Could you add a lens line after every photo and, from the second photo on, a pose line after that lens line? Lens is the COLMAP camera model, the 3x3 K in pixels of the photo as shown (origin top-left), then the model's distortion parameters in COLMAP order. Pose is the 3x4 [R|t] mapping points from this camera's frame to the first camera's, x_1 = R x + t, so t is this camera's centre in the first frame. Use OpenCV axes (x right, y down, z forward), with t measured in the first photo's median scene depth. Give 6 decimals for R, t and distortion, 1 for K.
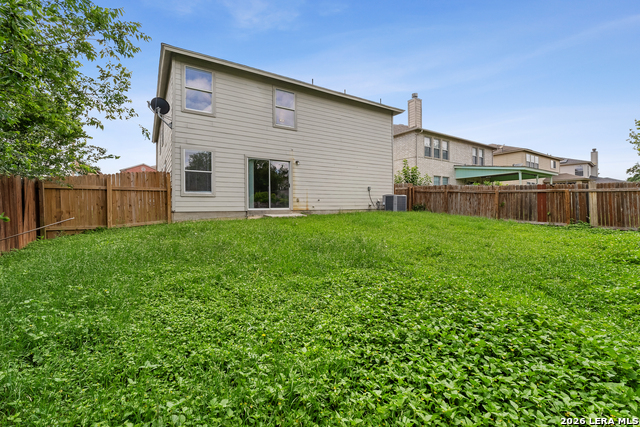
lens RADIAL K [[266.7, 0, 315.0], [0, 266.7, 210.0], [0, 0, 1]] dist [0.000132, -0.000876]
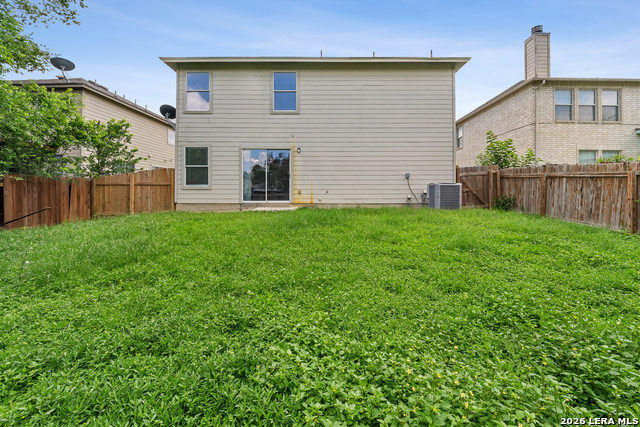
lens RADIAL K [[266.7, 0, 325.3], [0, 266.7, 198.4], [0, 0, 1]] dist [0.000132, -0.000876]
pose [[0.847753, 0.010026, -0.530297, 0.484624], [-0.013220, 0.999910, -0.002231, -0.015581], [0.530227, 0.008902, 0.847809, 0.300393]]
